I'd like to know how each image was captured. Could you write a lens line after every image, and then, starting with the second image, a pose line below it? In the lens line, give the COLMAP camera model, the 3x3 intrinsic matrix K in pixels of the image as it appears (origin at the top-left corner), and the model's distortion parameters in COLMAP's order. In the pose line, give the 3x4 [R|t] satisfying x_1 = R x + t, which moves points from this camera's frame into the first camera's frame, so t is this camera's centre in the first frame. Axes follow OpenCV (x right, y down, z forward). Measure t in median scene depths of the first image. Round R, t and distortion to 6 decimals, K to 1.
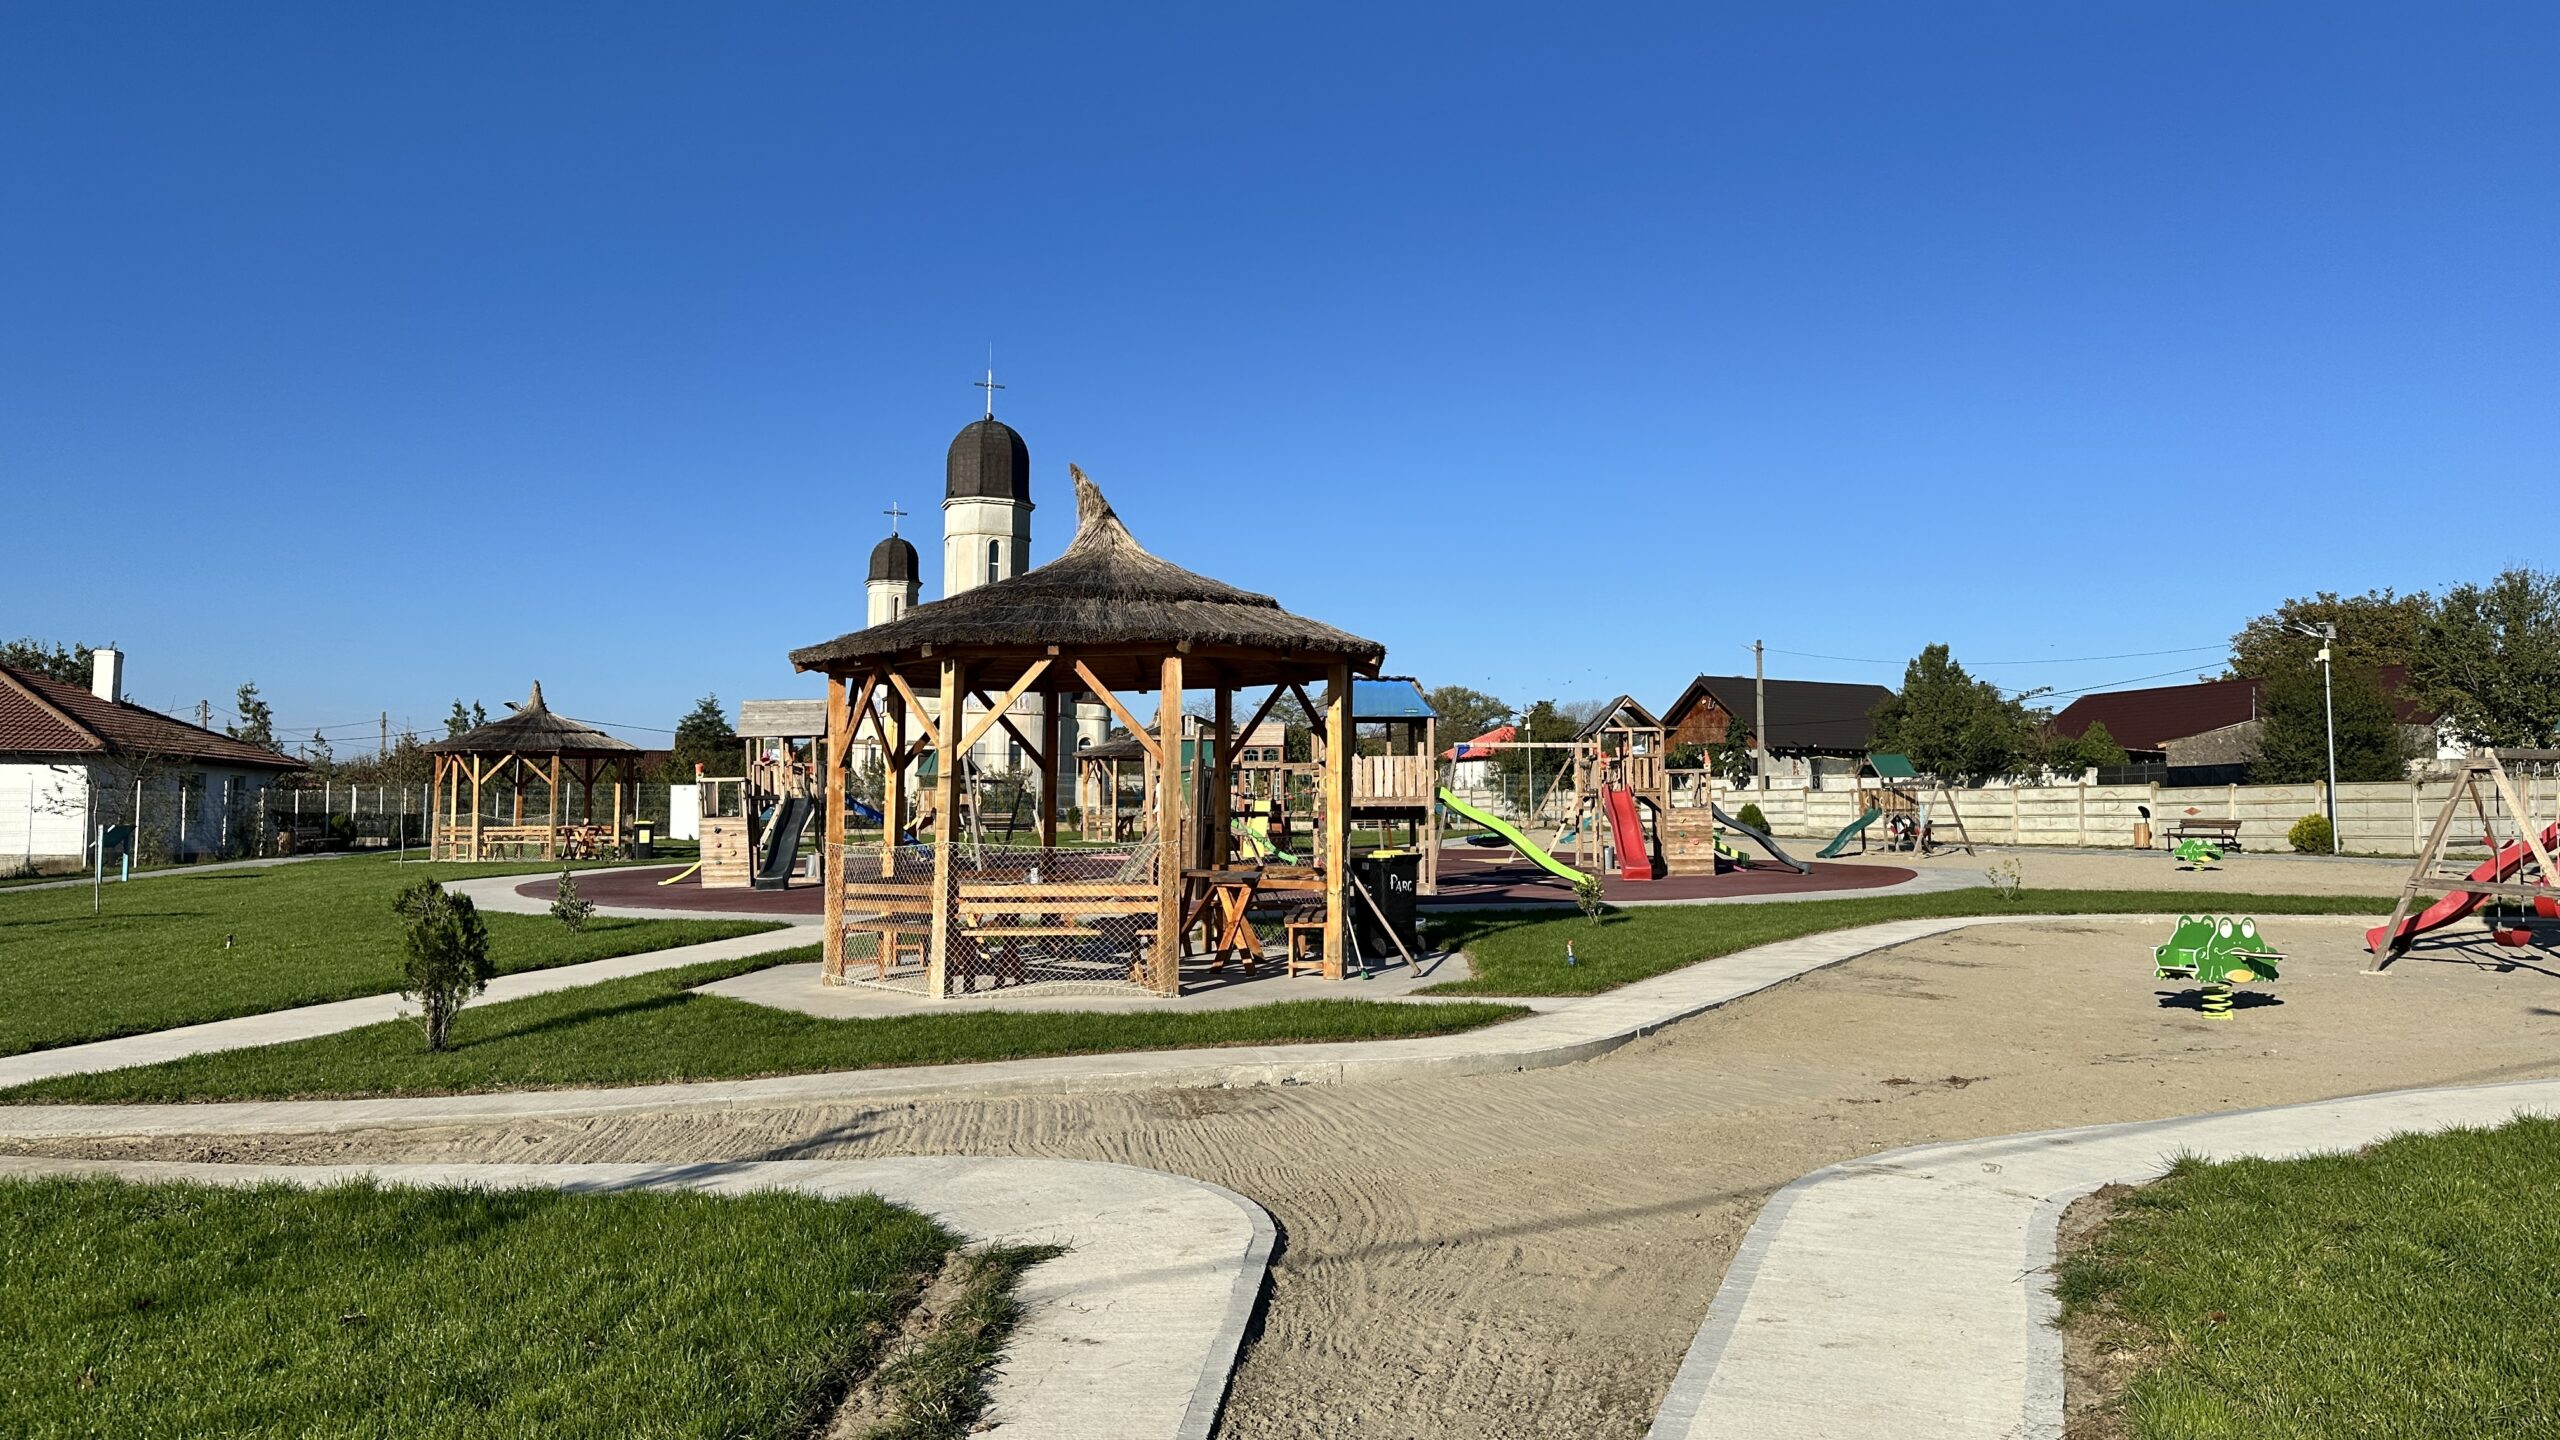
lens RADIAL K [[1792.7, 0, 1286.7], [0, 1792.7, 709.9], [0, 0, 1]] dist [0.067832, -0.080618]
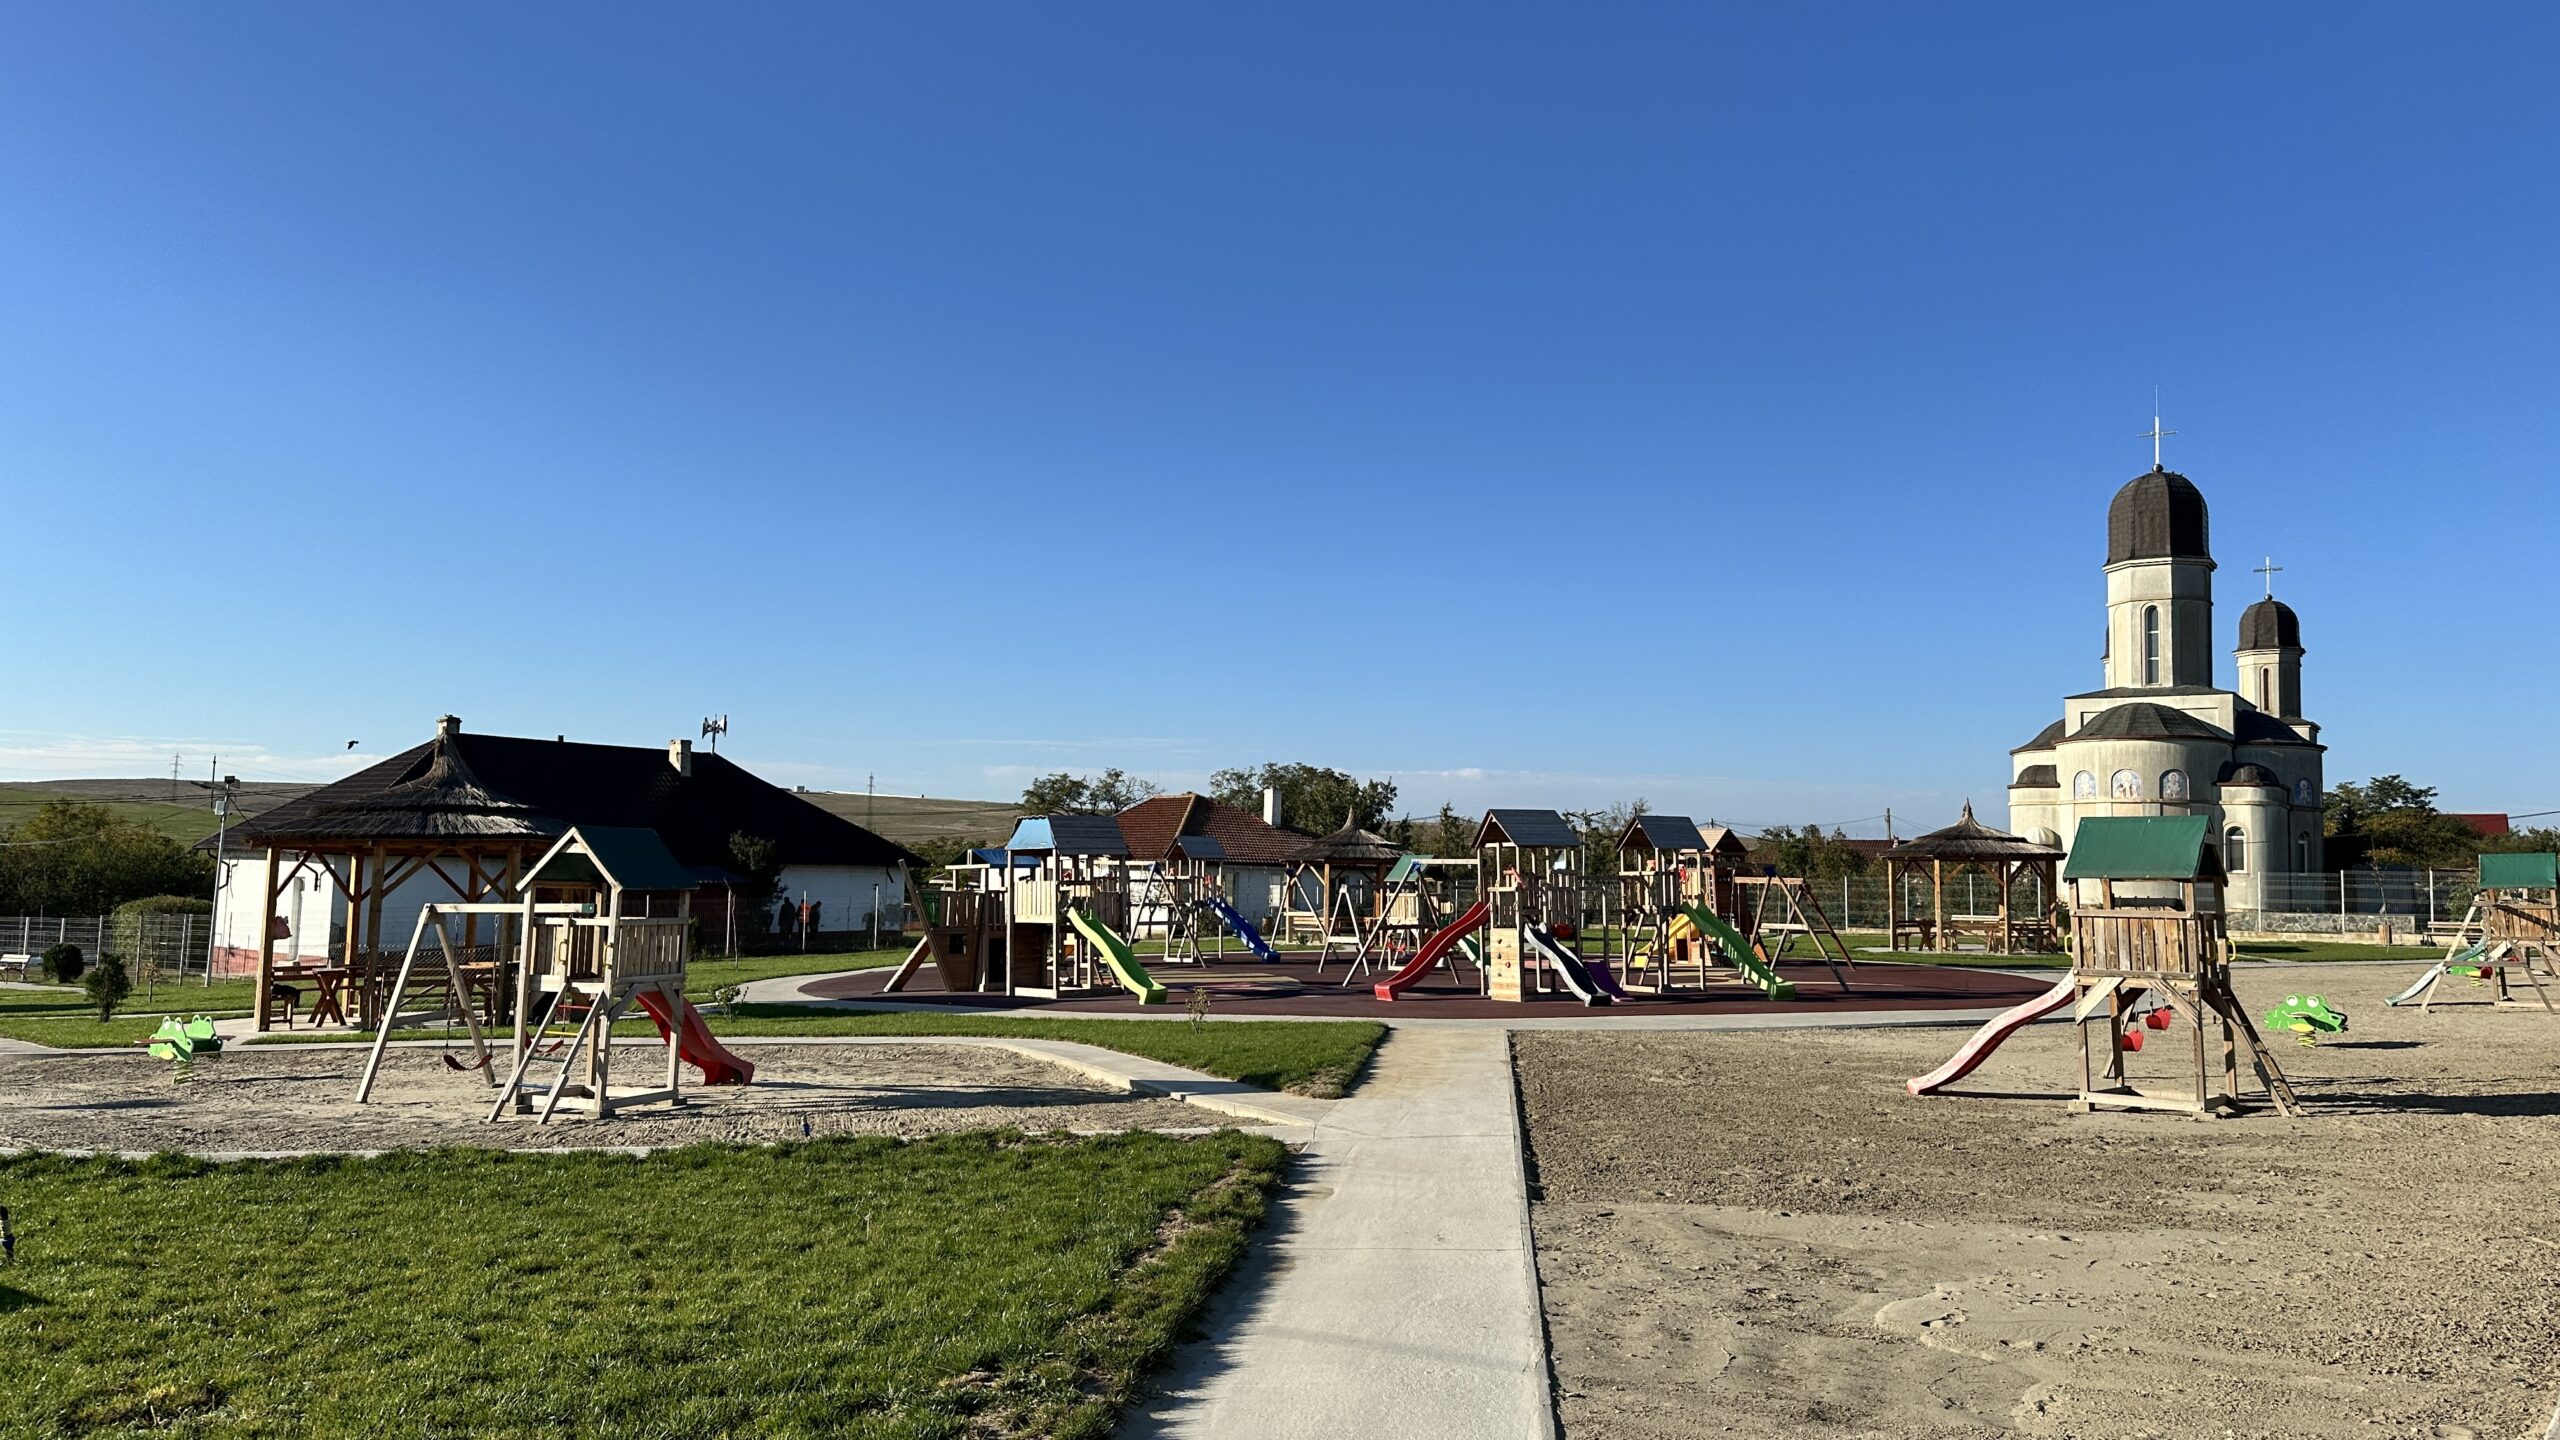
lens RADIAL K [[1792.7, 0, 1269.4], [0, 1792.7, 699.1], [0, 0, 1]] dist [0.067832, -0.080618]
pose [[0.539801, -0.081012, -0.837885, 0.680099], [0.039124, 0.996697, -0.071161, -0.002700], [0.840883, 0.005631, 0.541188, 0.278226]]
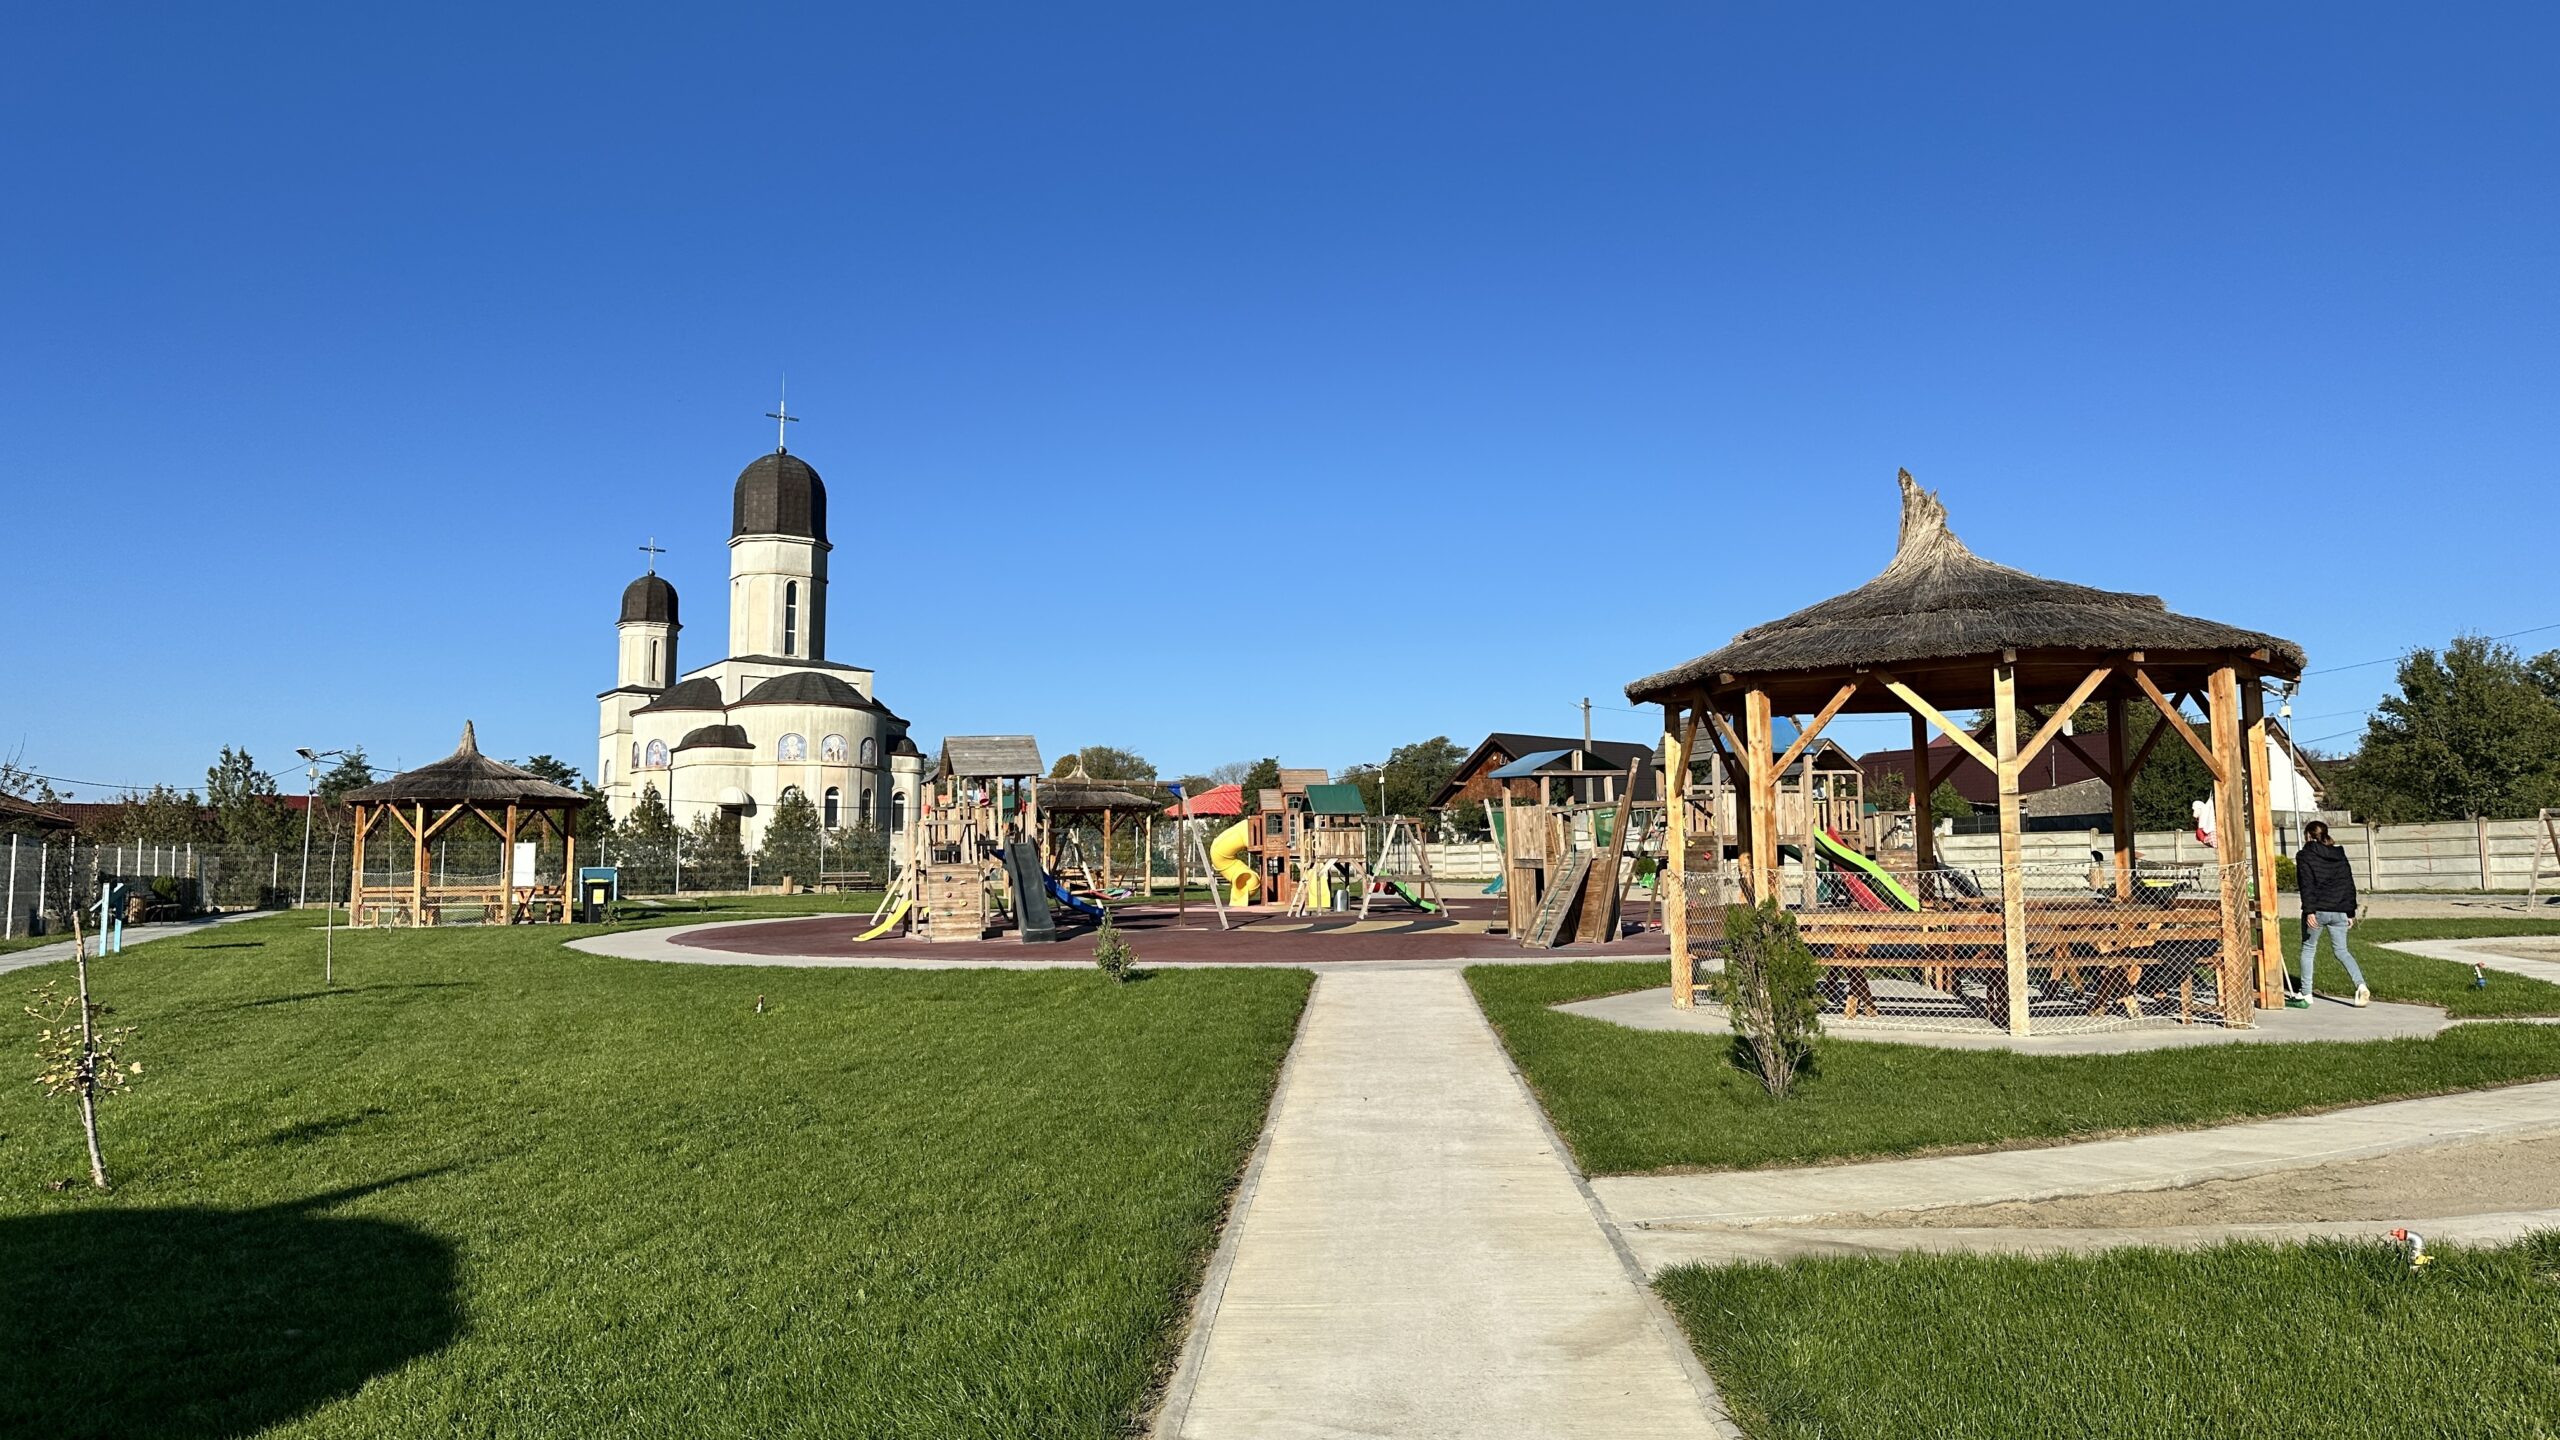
lens RADIAL K [[1792.7, 0, 1298.8], [0, 1792.7, 702.1], [0, 0, 1]] dist [0.067832, -0.080618]
pose [[0.971448, 0.012770, 0.236907, -0.247419], [-0.003443, 0.999204, -0.039742, 0.009217], [-0.237226, 0.037792, 0.970719, 0.060513]]
